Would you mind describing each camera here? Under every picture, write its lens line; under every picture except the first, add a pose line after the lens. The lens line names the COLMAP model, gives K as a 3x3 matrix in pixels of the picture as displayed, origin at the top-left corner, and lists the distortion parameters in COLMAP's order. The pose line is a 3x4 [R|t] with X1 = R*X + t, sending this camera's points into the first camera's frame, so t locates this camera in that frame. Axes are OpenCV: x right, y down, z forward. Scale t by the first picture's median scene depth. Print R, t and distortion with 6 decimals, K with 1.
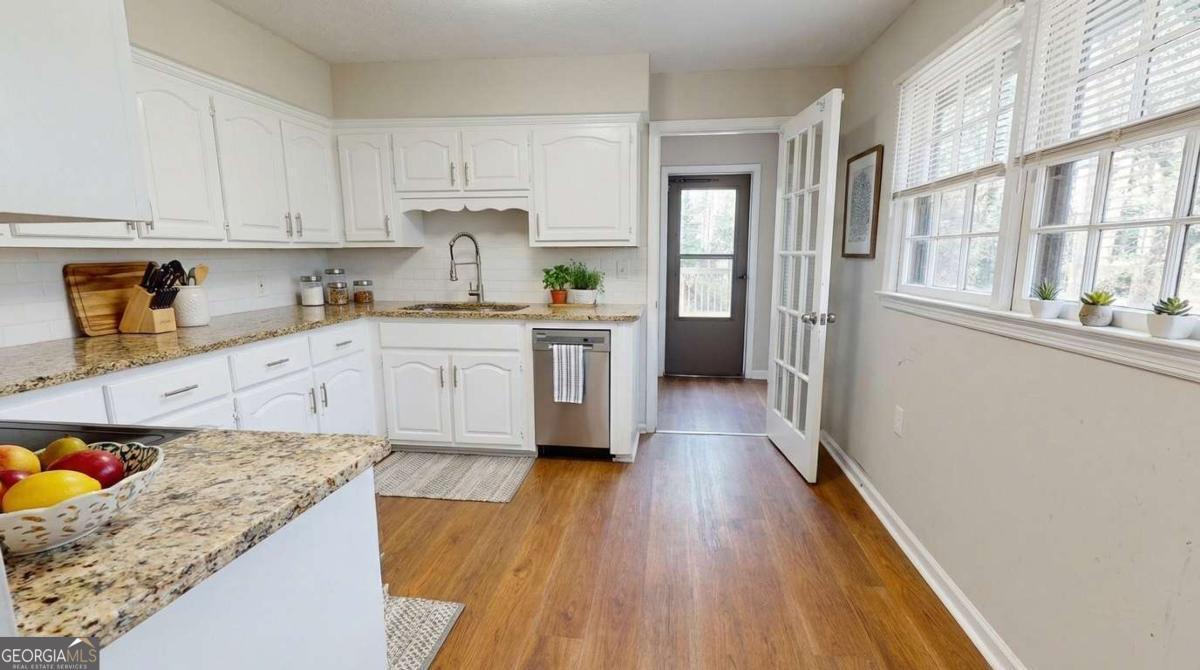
lens RADIAL K [[532.8, 0, 593.3], [0, 532.8, 345.3], [0, 0, 1]] dist [-0.004051, -0.000096]
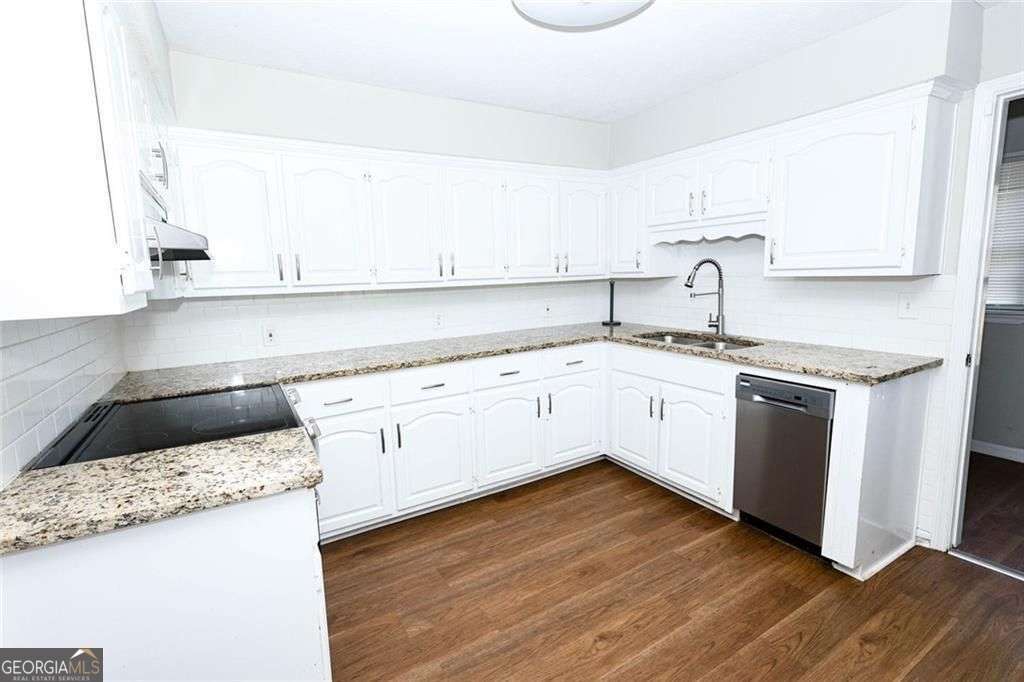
lens RADIAL K [[472.8, 0, 512.2], [0, 472.8, 335.3], [0, 0, 1]] dist [-0.003103, 0.000011]
pose [[0.625419, 0.081420, -0.776030, 0.254654], [-0.101872, 0.994549, 0.022245, -0.073926], [0.773610, 0.065143, 0.630304, 0.232496]]
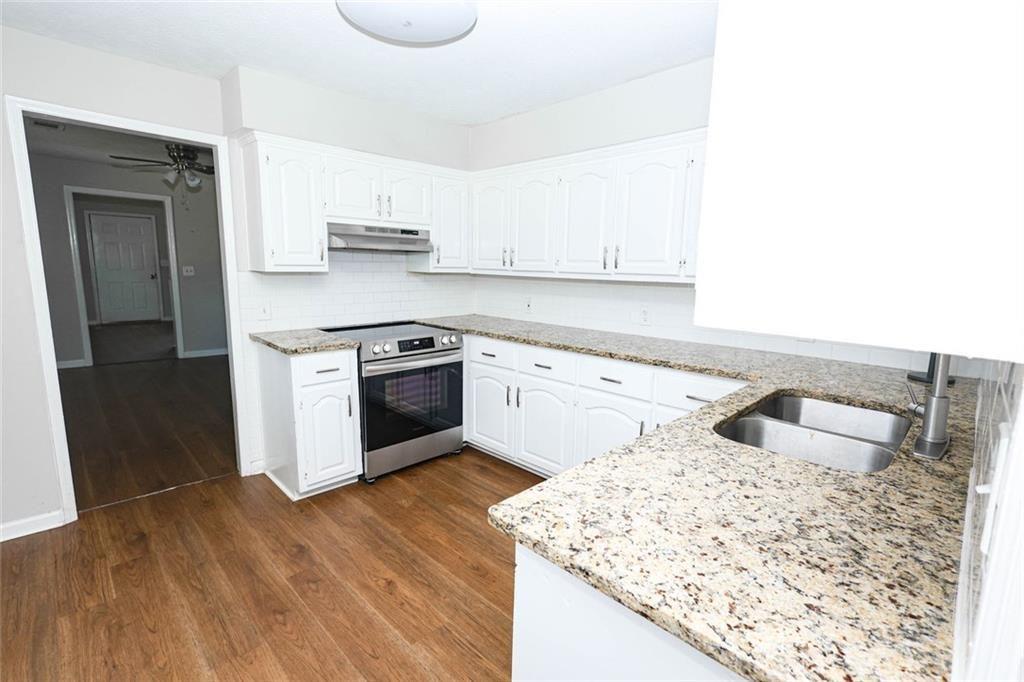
lens RADIAL K [[472.8, 0, 512.9], [0, 472.8, 340.1], [0, 0, 1]] dist [-0.003103, 0.000011]
pose [[-0.603833, 0.107593, -0.789816, 0.289701], [-0.160086, 0.954292, 0.252388, -0.228512], [0.780870, 0.278839, -0.559009, 1.131766]]
